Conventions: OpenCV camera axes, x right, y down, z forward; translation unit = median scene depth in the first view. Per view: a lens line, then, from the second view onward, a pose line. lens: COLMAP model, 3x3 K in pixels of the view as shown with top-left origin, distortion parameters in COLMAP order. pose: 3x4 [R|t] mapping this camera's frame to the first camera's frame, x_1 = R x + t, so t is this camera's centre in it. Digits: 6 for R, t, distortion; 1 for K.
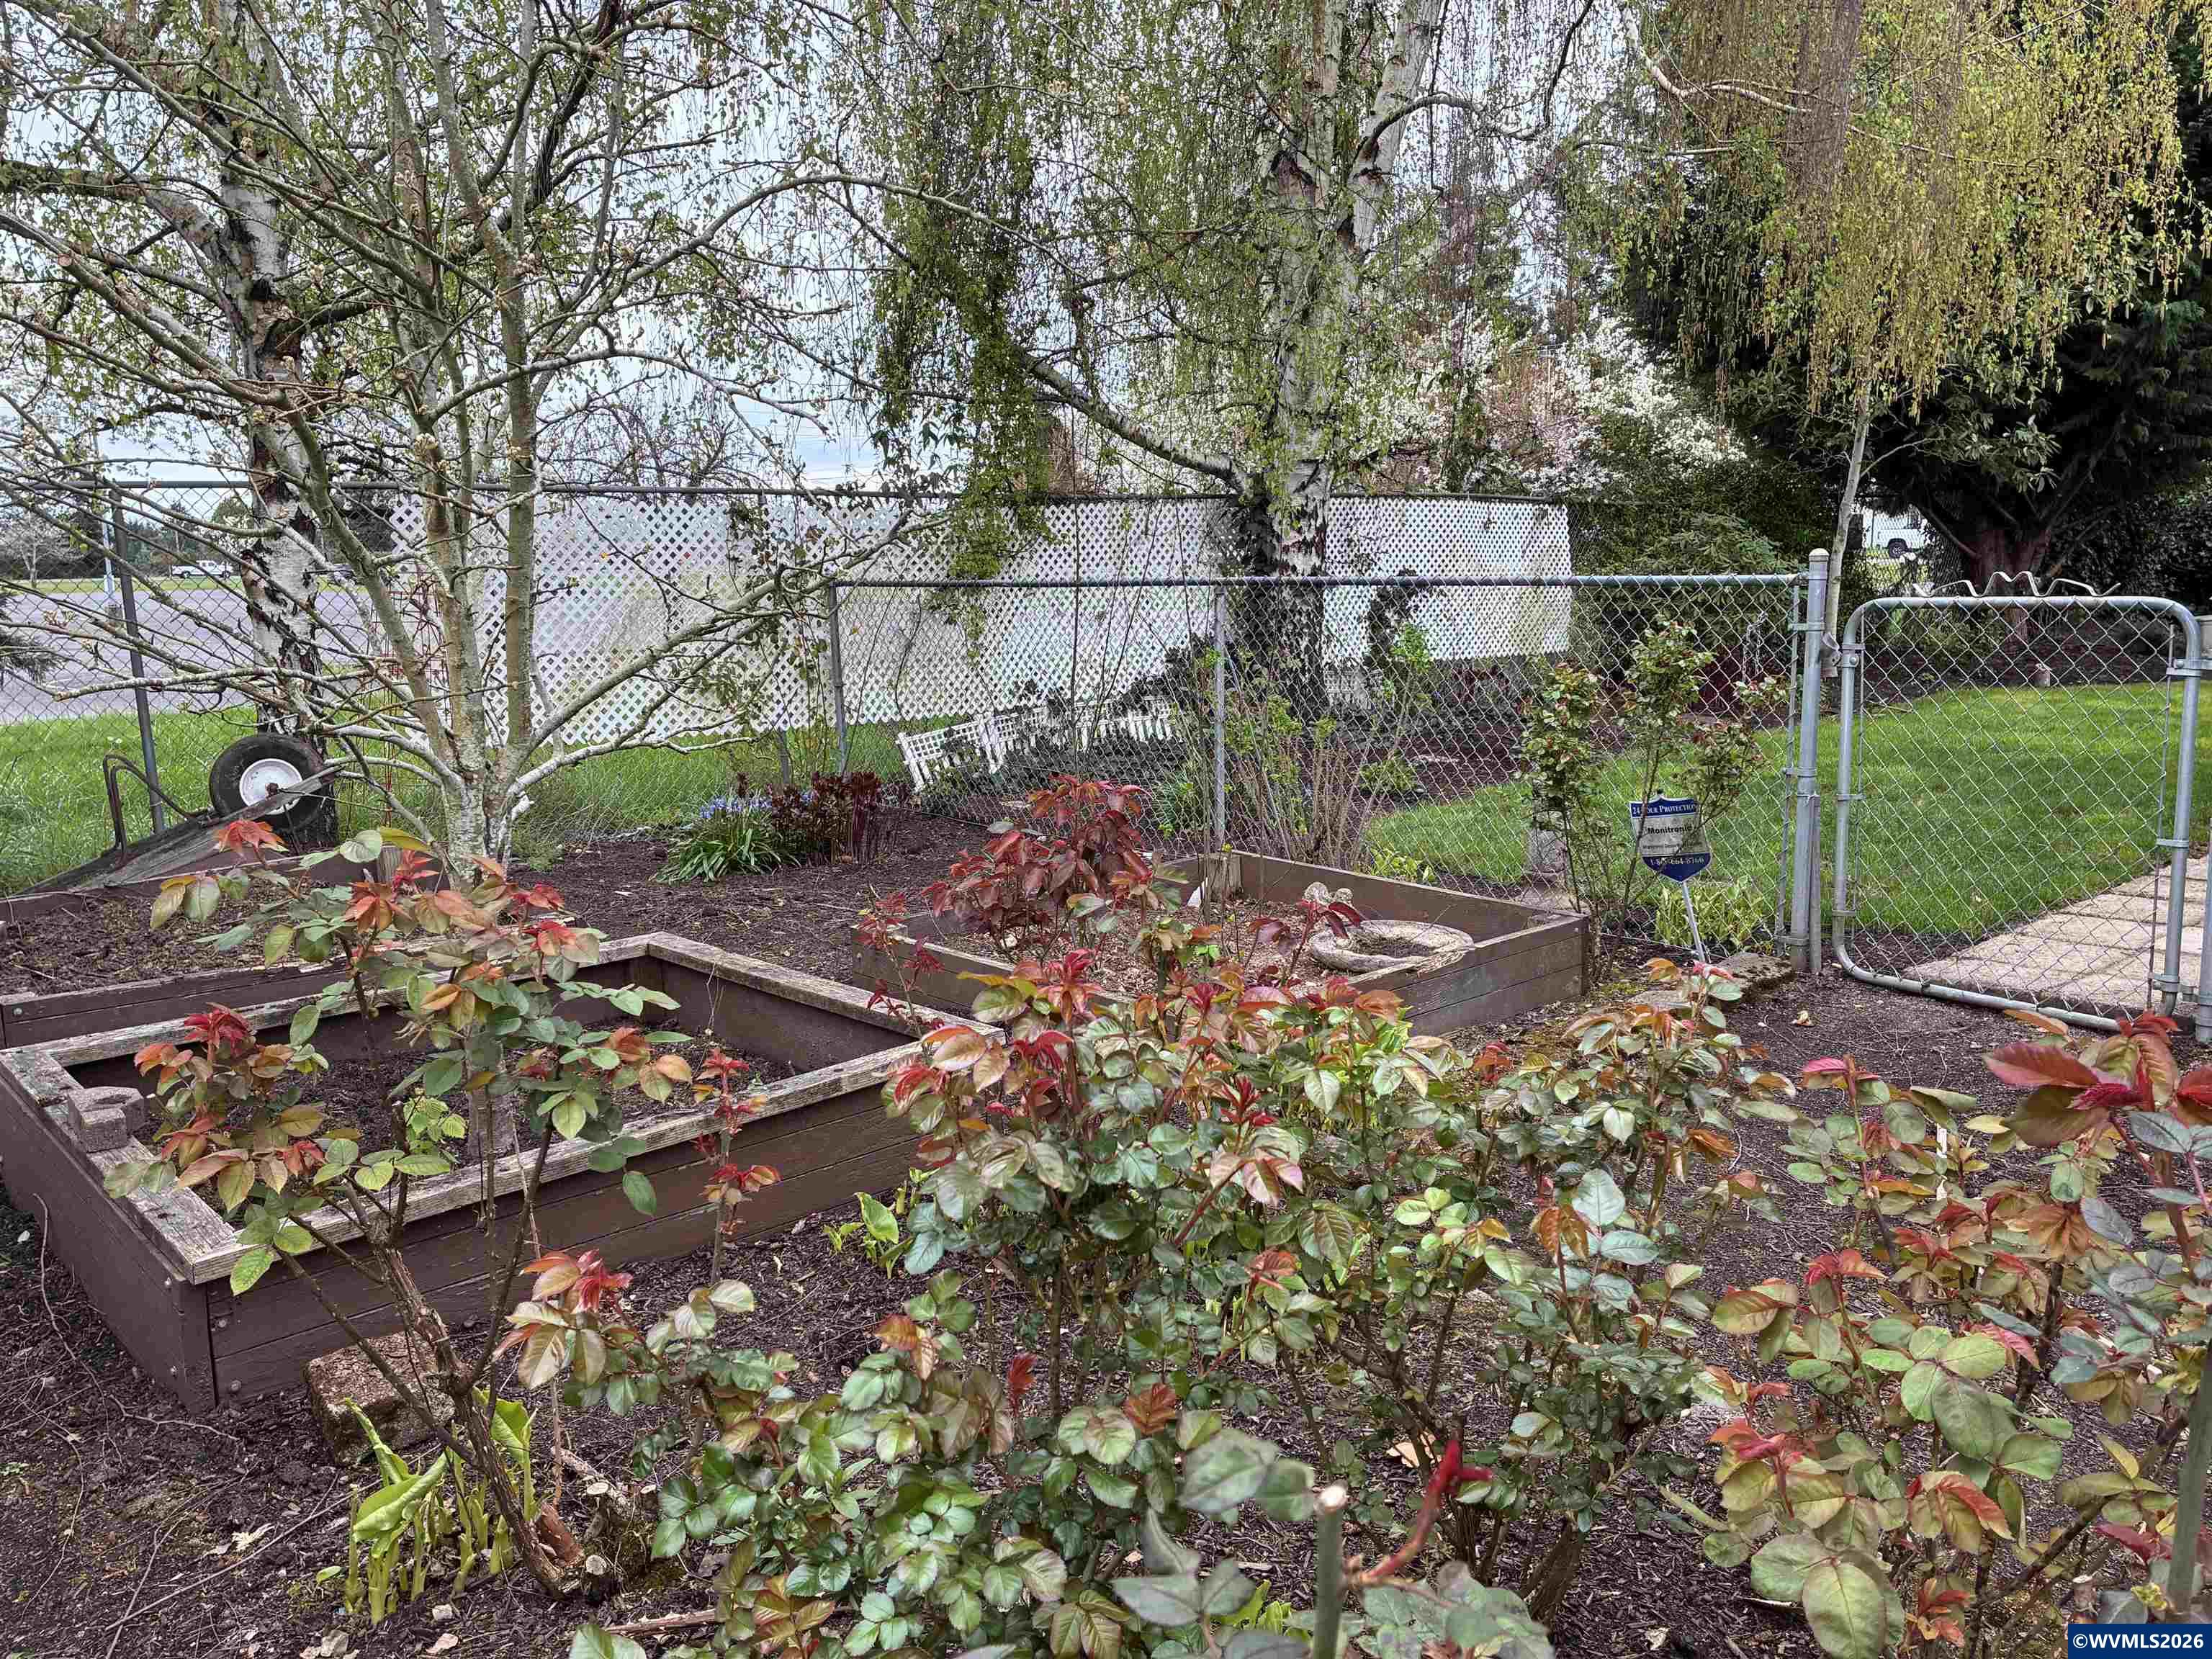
lens RADIAL K [[1719.0, 0, 1094.7], [0, 1719.0, 828.7], [0, 0, 1]] dist [0.002315, -0.000088]
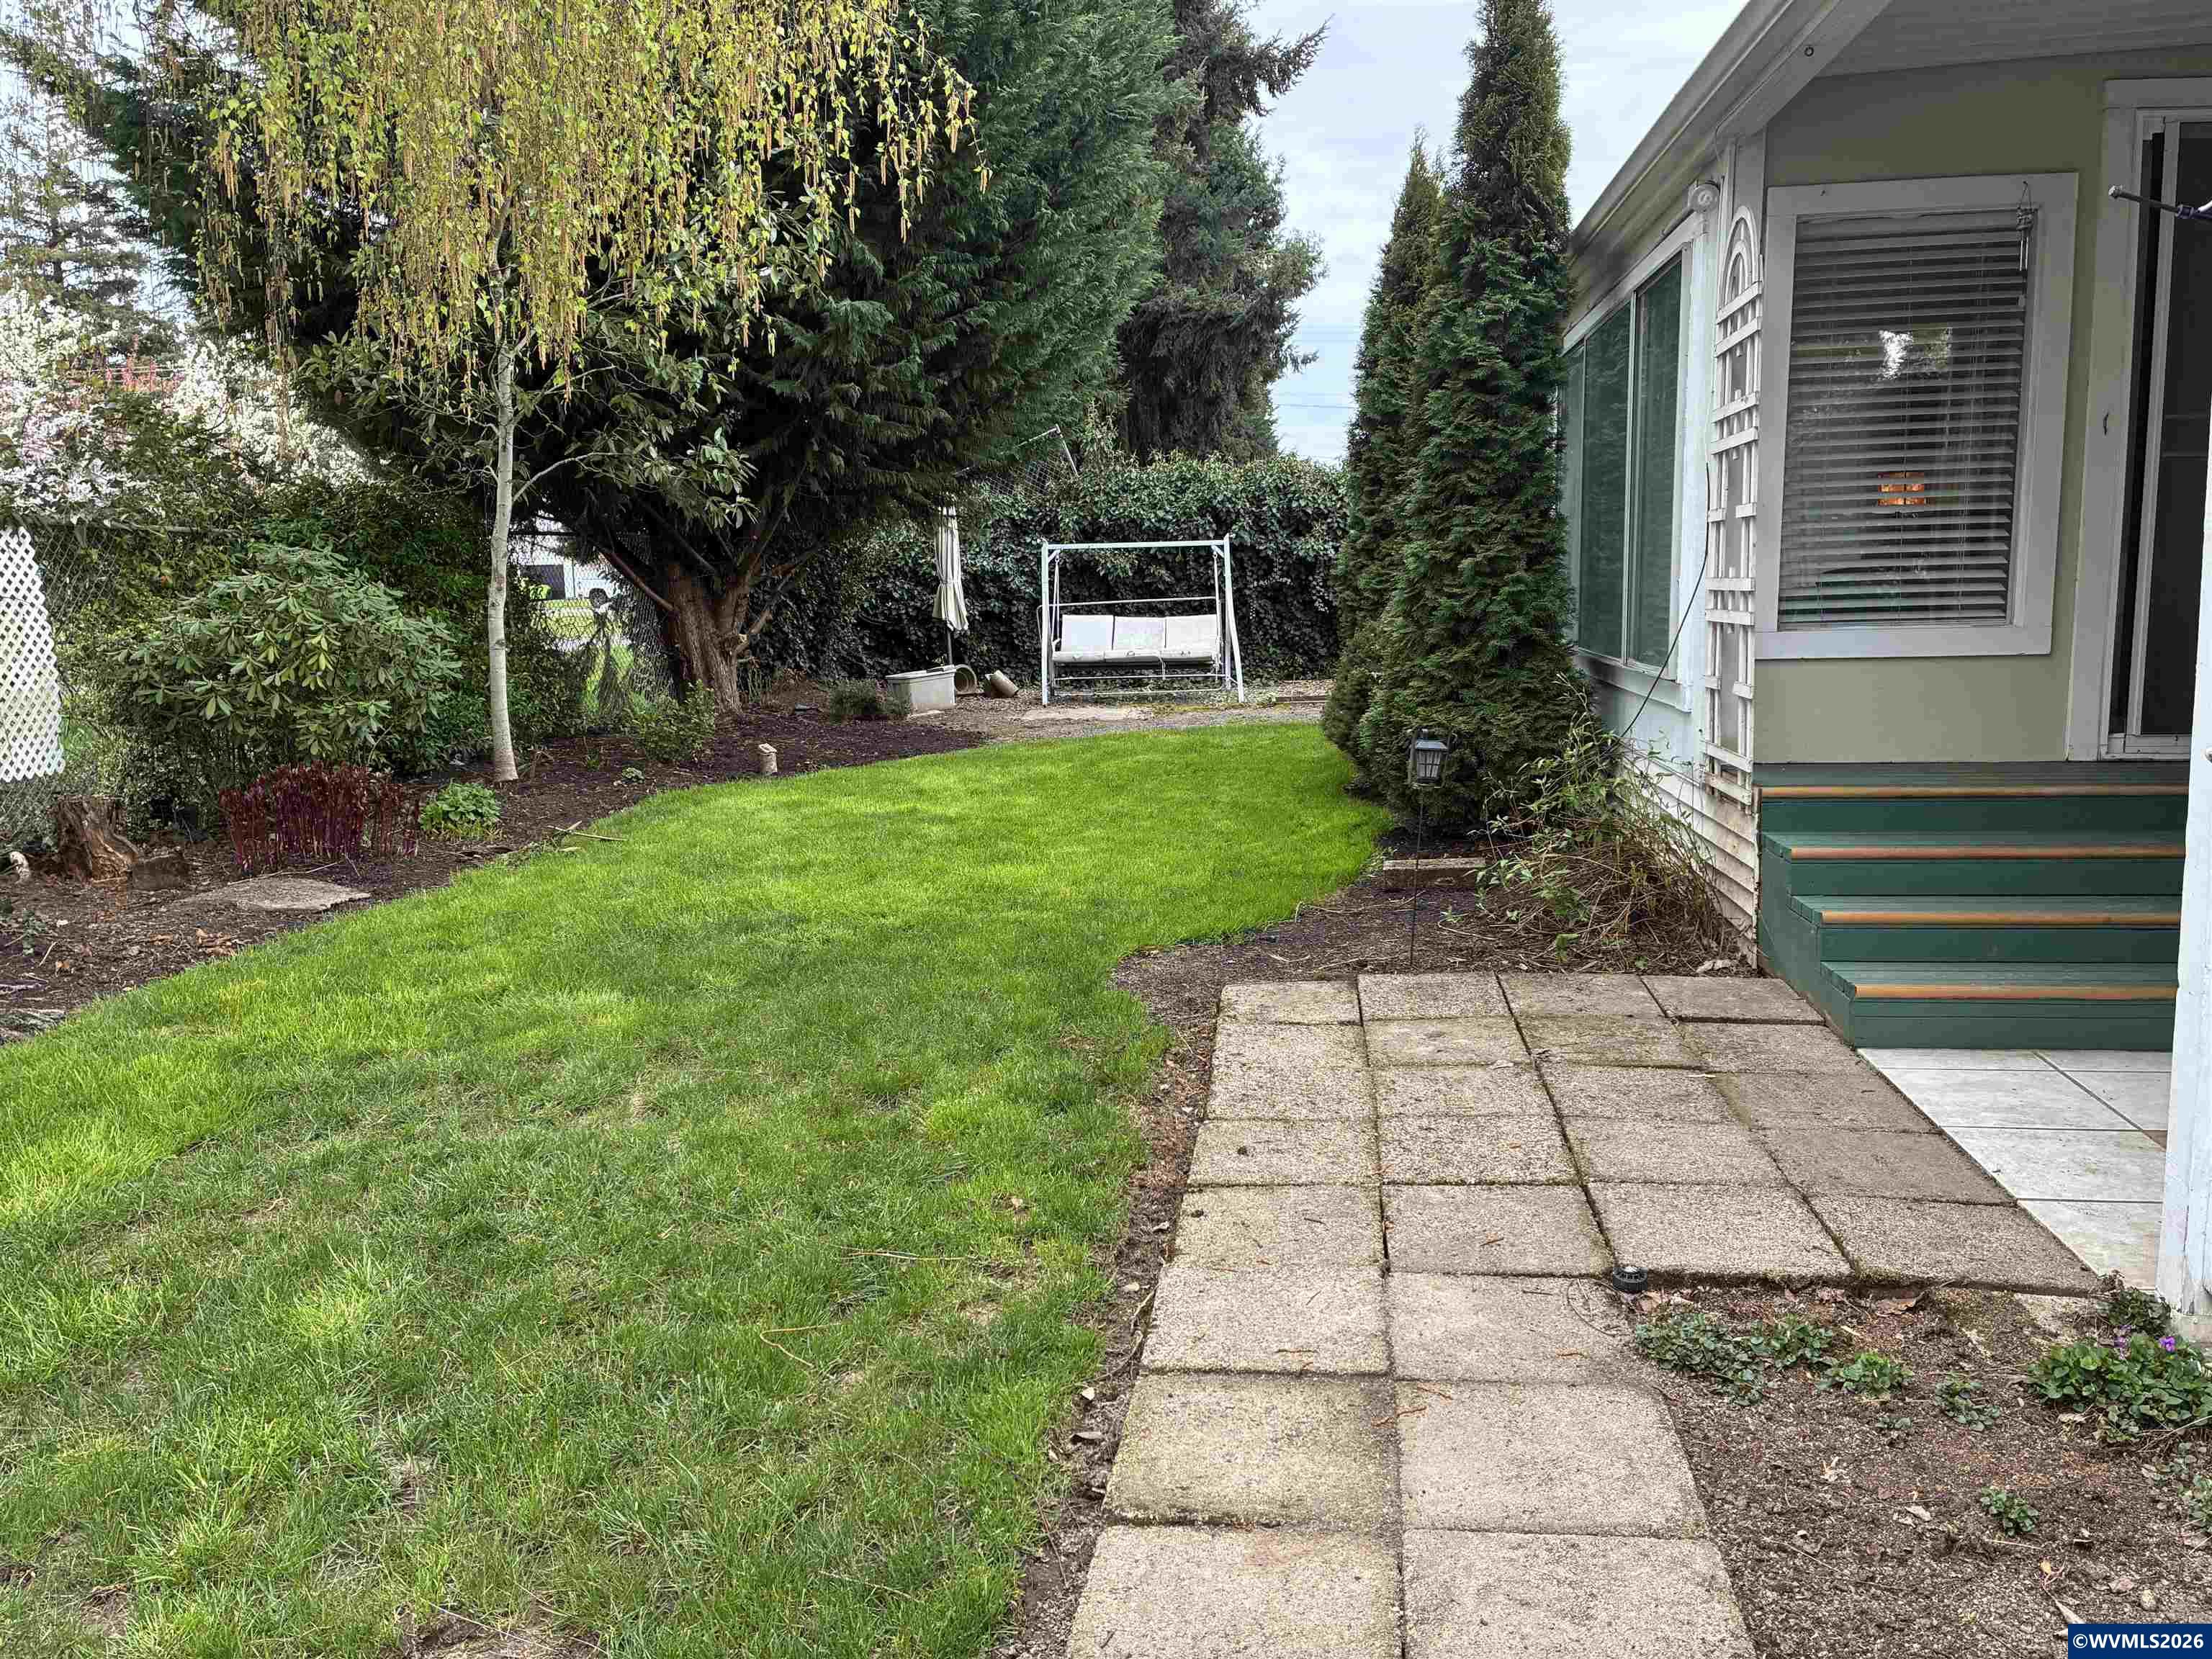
lens RADIAL K [[1719.0, 0, 1099.9], [0, 1719.0, 832.0], [0, 0, 1]] dist [0.002315, -0.000088]
pose [[0.756666, -0.088961, 0.647721, 0.154890], [0.105895, 0.994294, 0.012855, -0.050788], [-0.645169, 0.058864, 0.761769, 0.305729]]
